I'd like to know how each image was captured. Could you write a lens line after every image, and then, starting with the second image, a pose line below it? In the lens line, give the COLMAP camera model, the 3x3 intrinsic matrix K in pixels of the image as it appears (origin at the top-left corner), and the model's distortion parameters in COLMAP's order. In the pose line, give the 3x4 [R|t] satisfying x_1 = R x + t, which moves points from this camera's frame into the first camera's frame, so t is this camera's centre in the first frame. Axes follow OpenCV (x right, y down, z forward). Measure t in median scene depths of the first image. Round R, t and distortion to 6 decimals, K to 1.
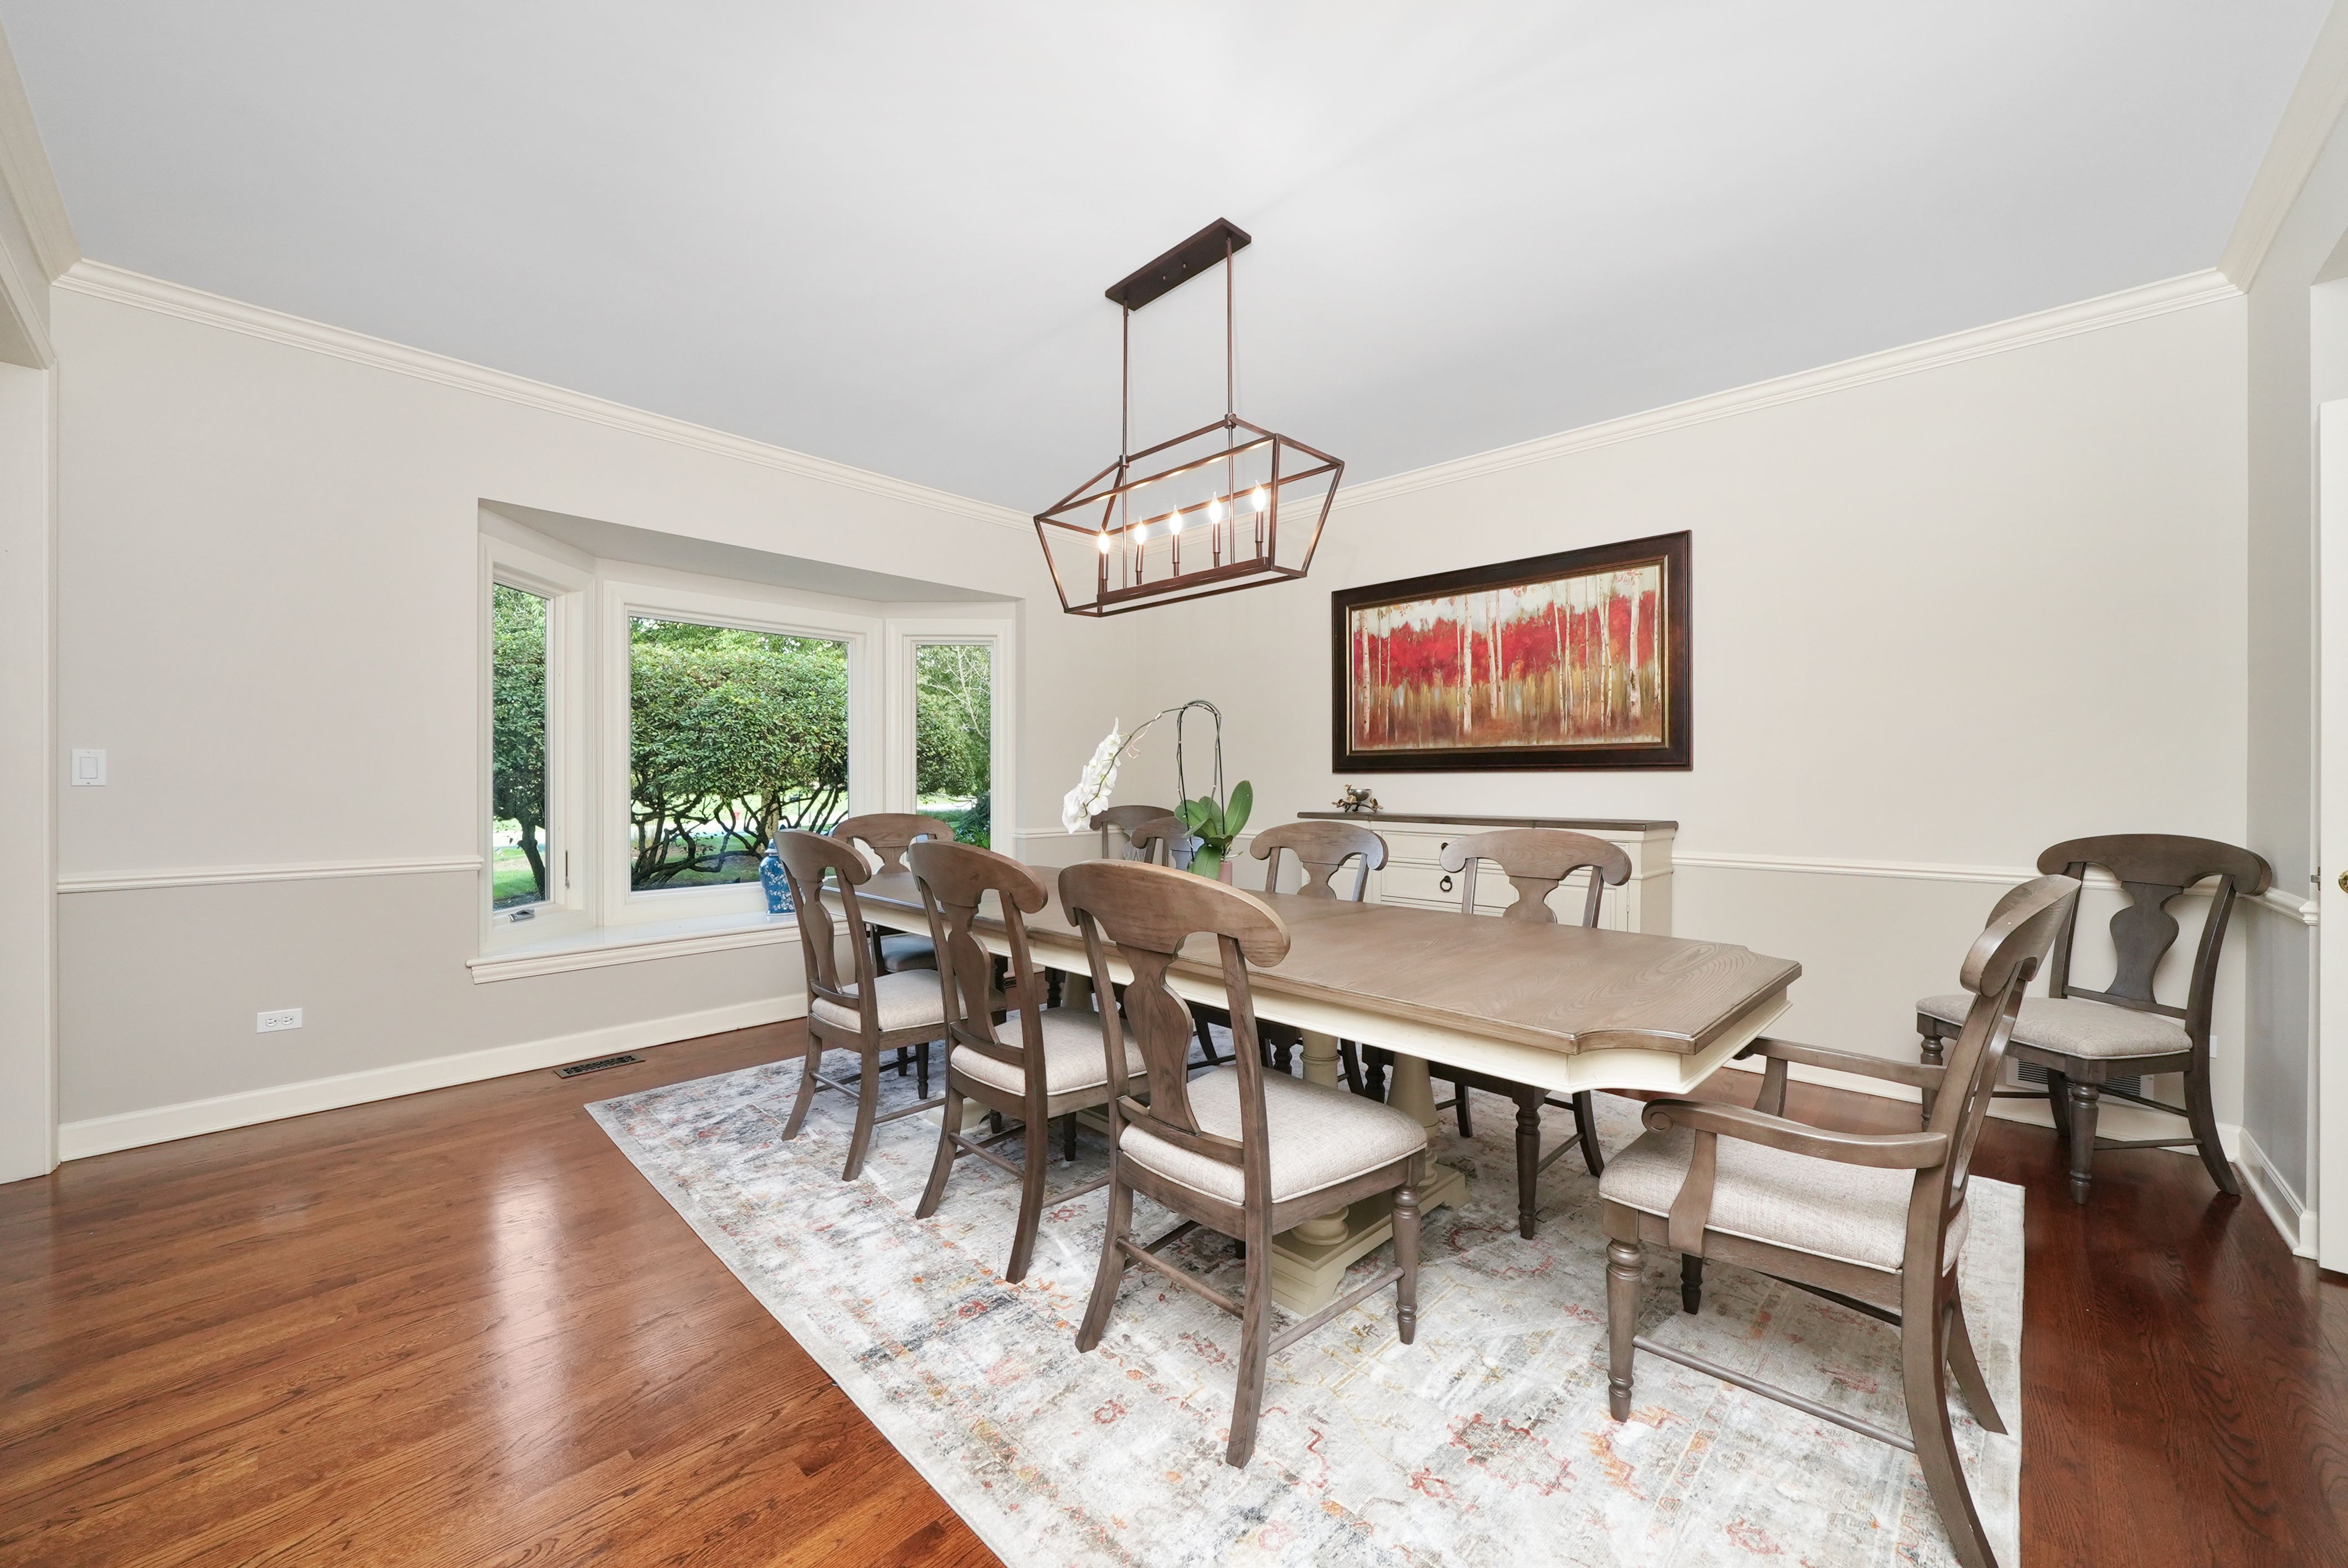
lens RADIAL K [[875.9, 0, 1180.5], [0, 875.9, 775.6], [0, 0, 1]] dist [-0.001104, -0.000033]
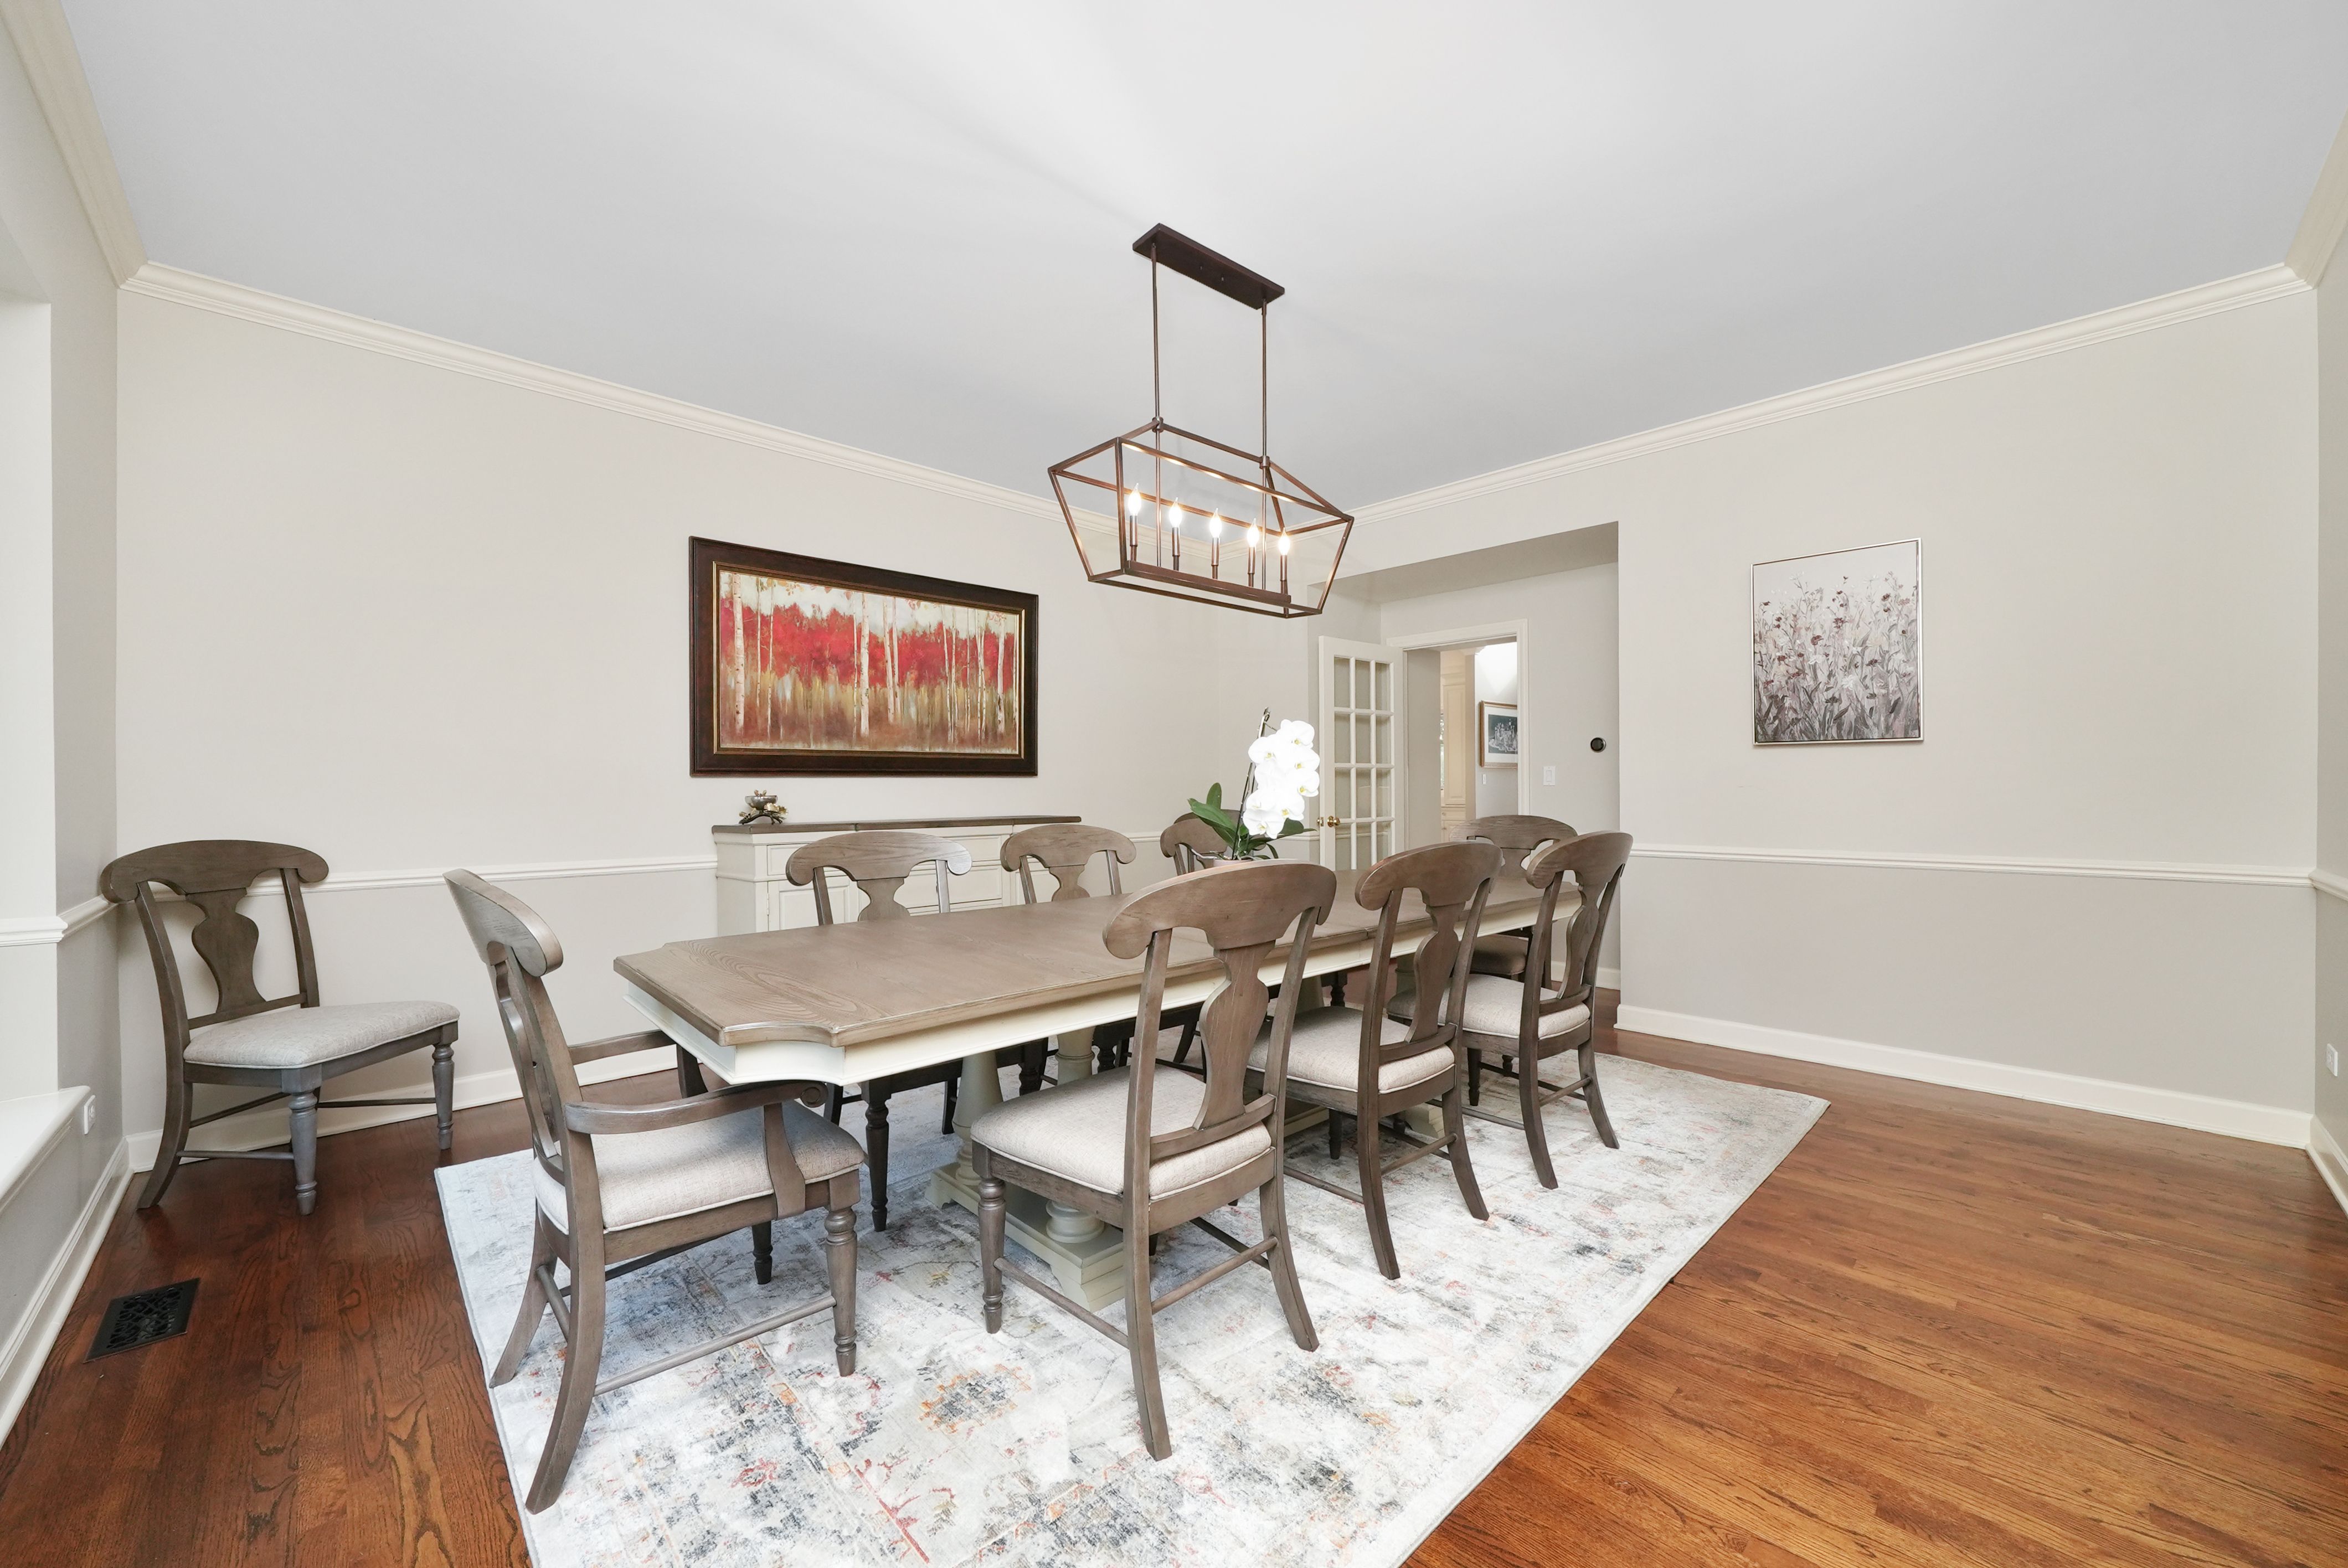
lens RADIAL K [[893.2, 0, 1142.1], [0, 893.2, 788.0], [0, 0, 1]] dist [0.000882, 0.000036]
pose [[0.081816, -0.004494, 0.996637, -0.666986], [-0.000678, 0.999989, 0.004565, 0.004697], [-0.996647, -0.001050, 0.081813, 0.645989]]
